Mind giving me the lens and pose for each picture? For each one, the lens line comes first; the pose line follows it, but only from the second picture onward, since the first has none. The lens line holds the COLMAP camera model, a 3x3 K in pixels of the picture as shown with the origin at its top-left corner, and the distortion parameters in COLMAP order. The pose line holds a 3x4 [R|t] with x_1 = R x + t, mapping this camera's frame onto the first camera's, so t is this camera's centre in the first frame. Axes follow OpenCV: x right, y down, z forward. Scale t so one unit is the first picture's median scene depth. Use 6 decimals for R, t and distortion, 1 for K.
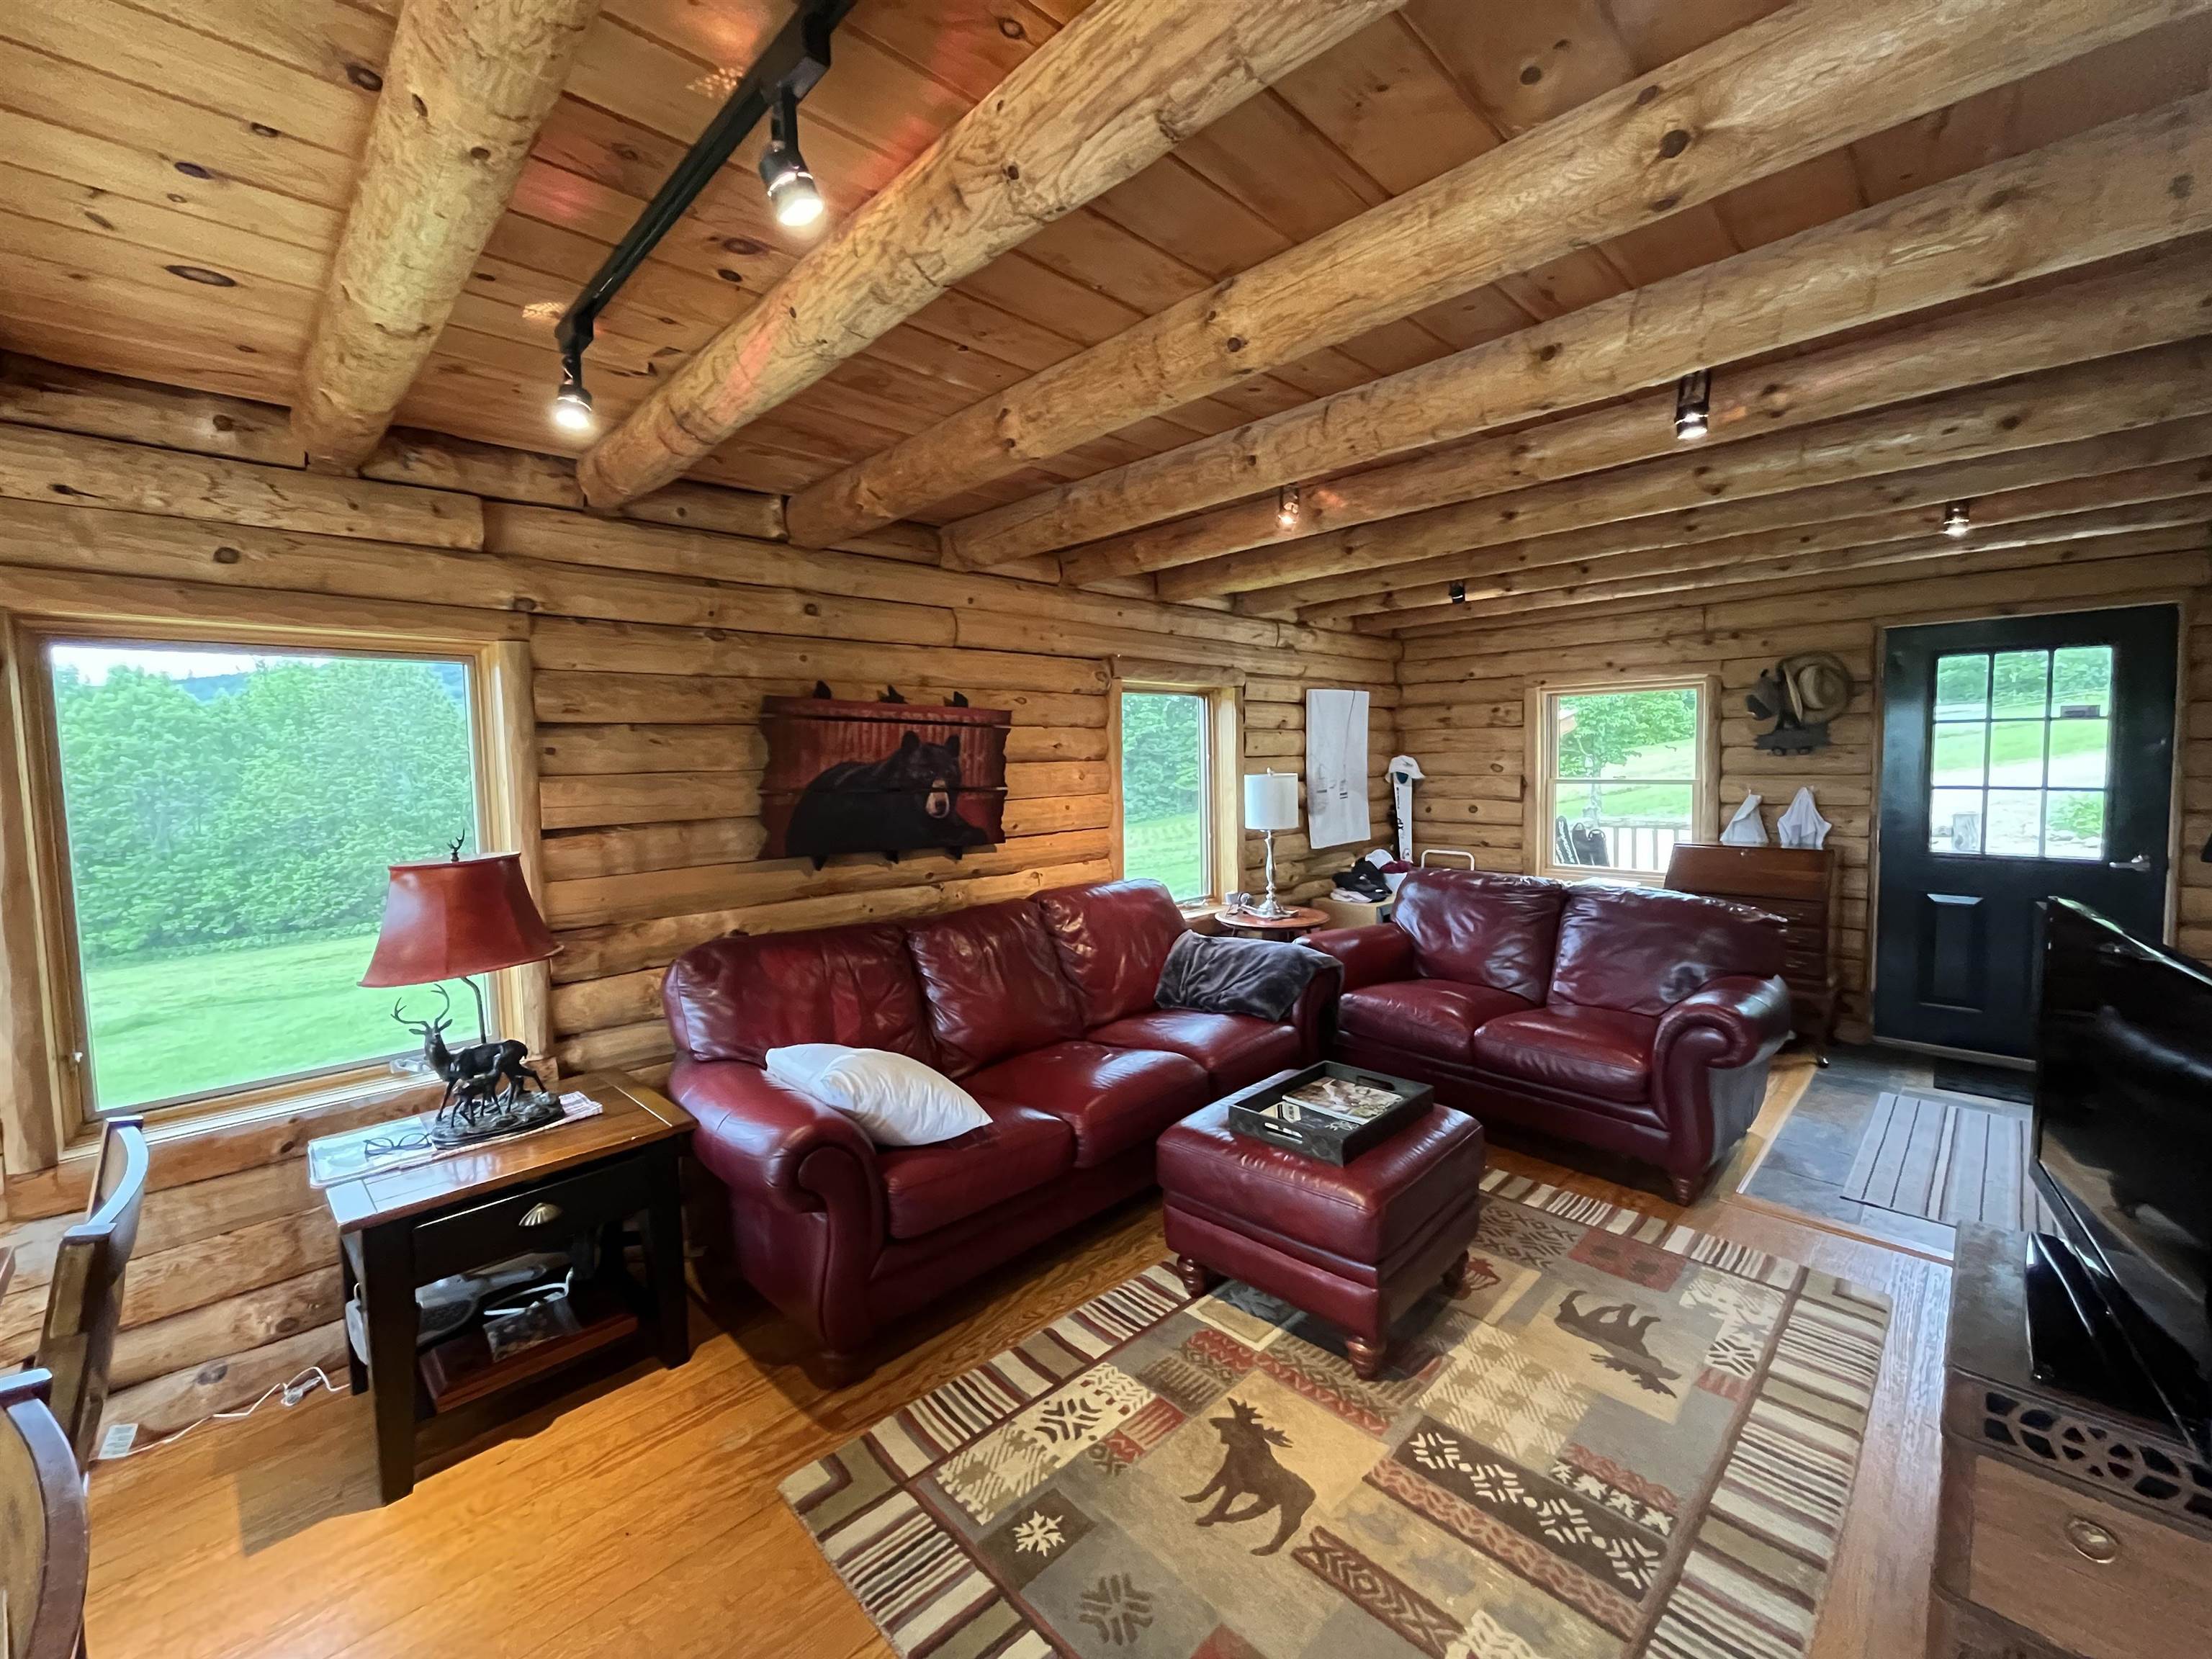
lens RADIAL K [[900.6, 0, 1107.0], [0, 900.6, 813.7], [0, 0, 1]] dist [-0.003142, -0.000704]
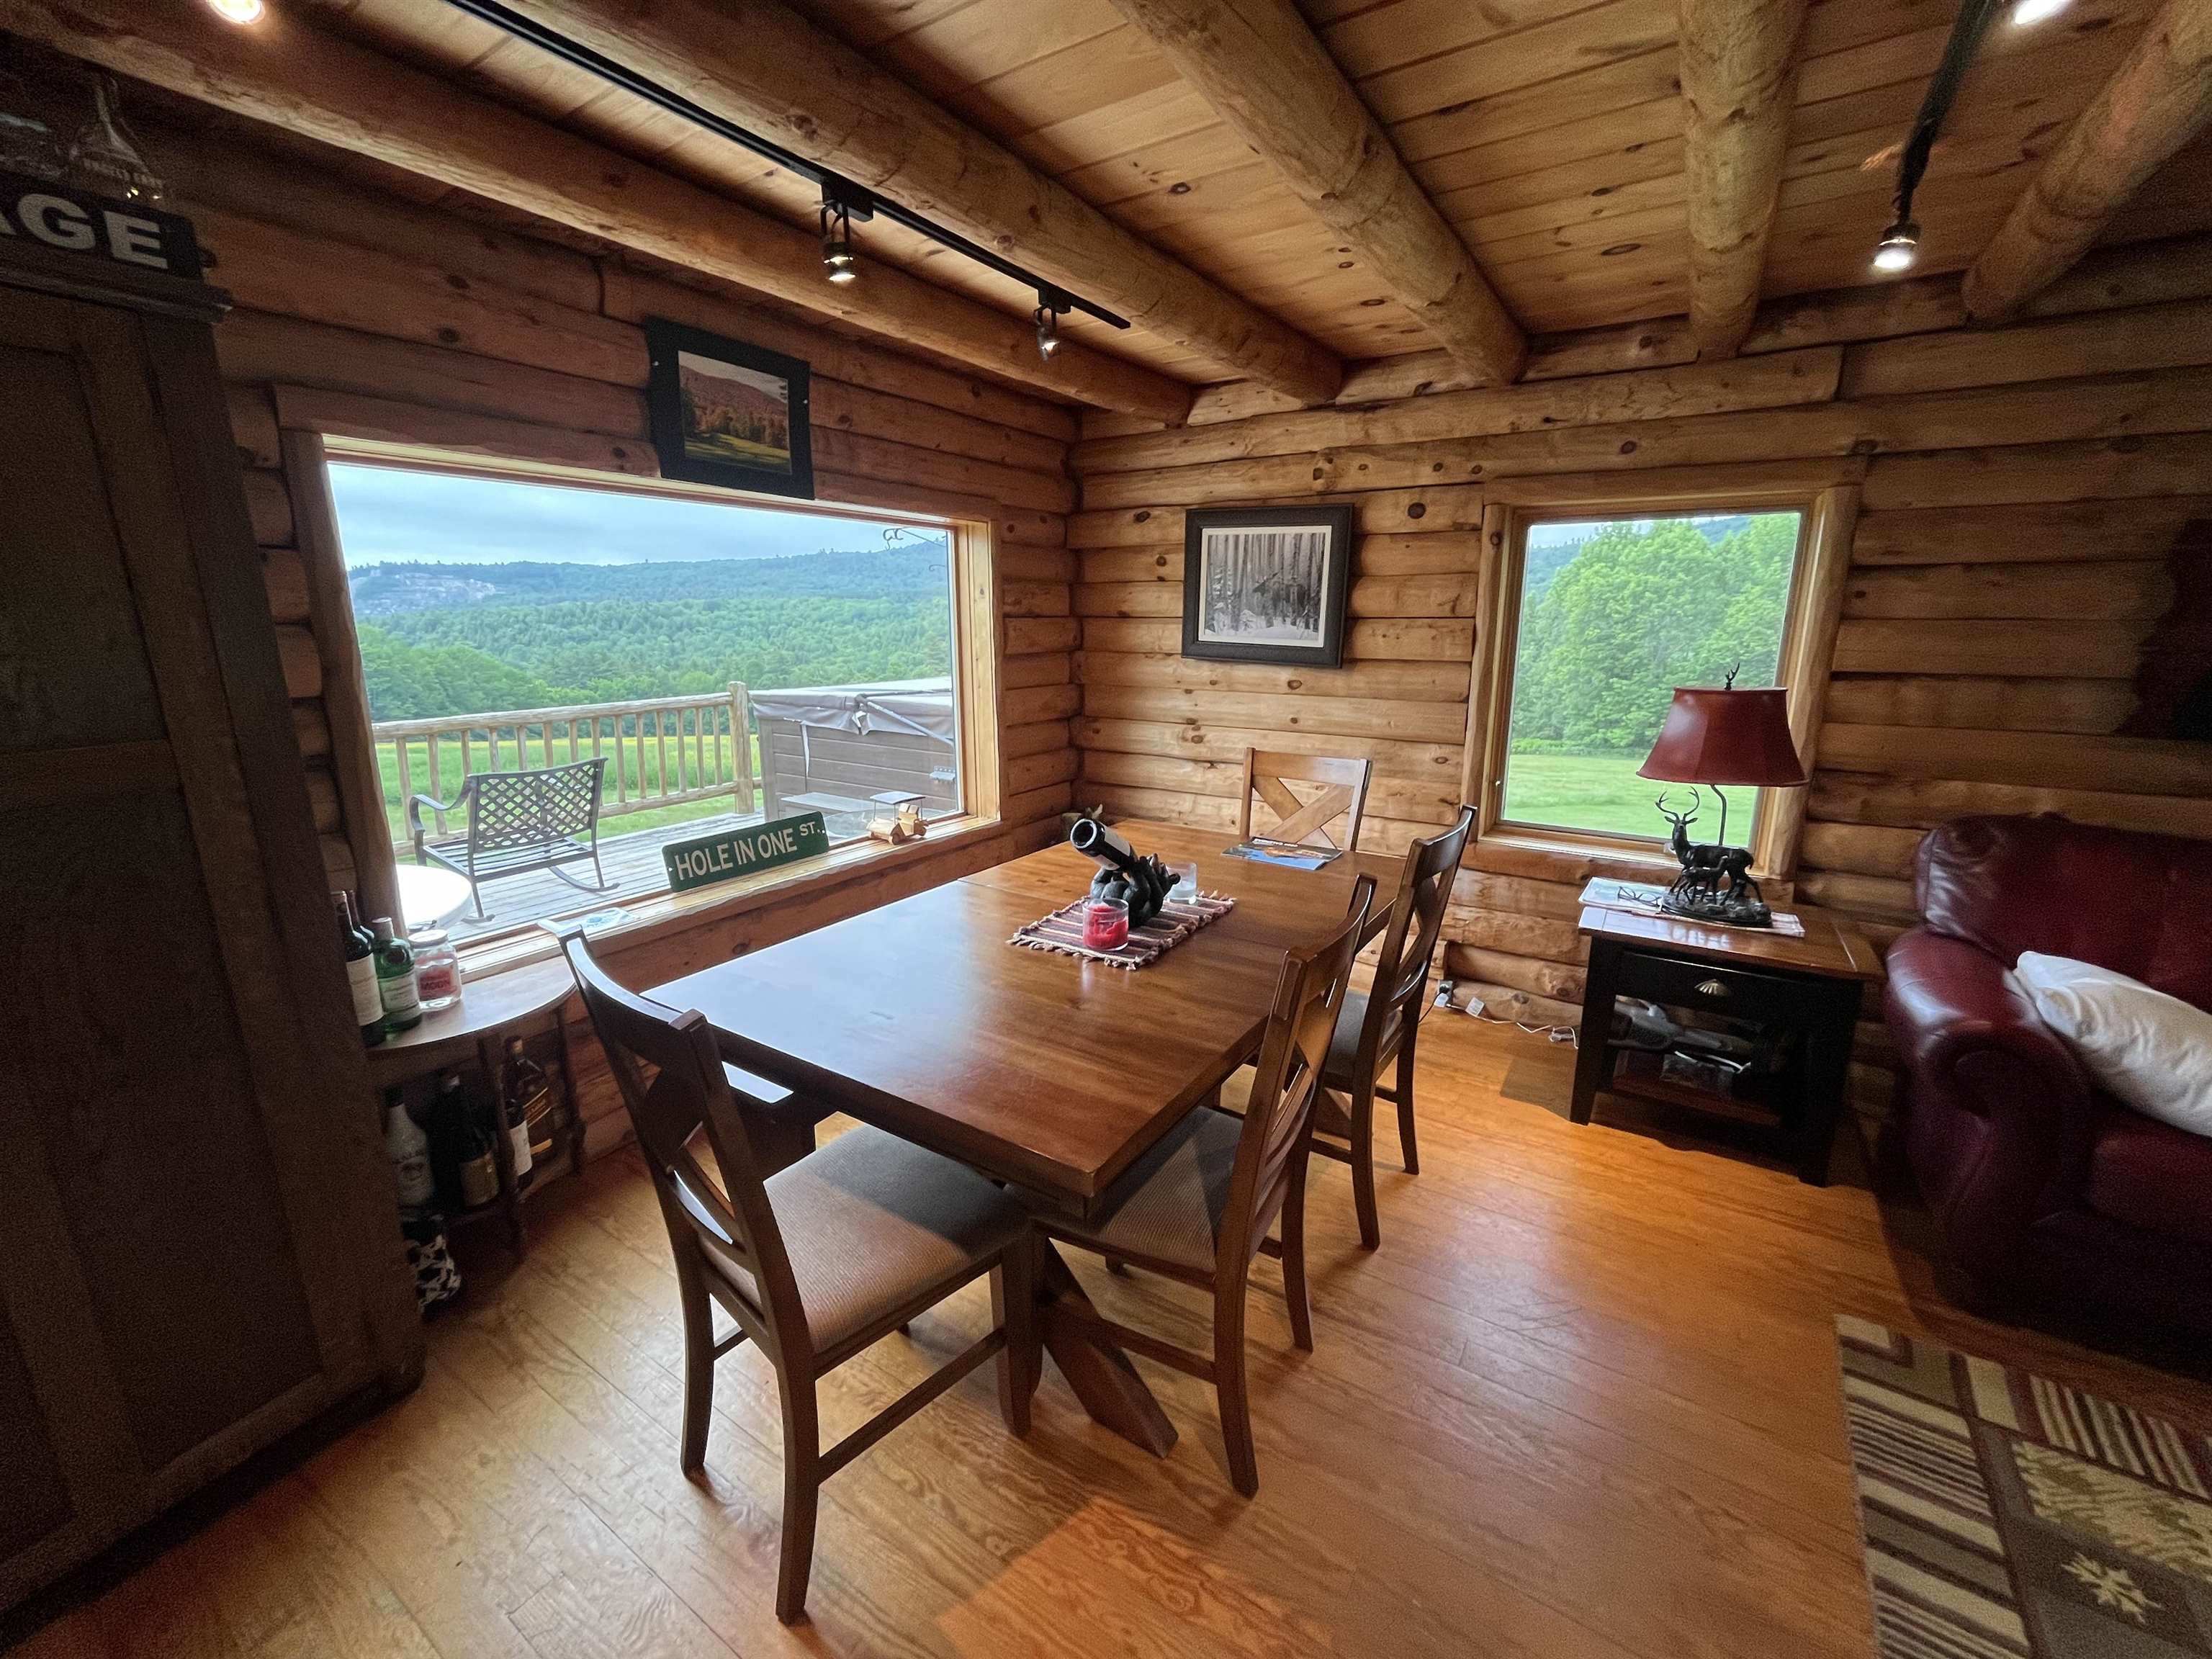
lens RADIAL K [[900.6, 0, 1107.0], [0, 900.6, 815.6], [0, 0, 1]] dist [-0.003142, -0.000704]
pose [[0.207527, 0.236851, -0.949123, 0.299144], [-0.063091, 0.971466, 0.228632, -0.006611], [0.976193, 0.012433, 0.216548, -0.066879]]
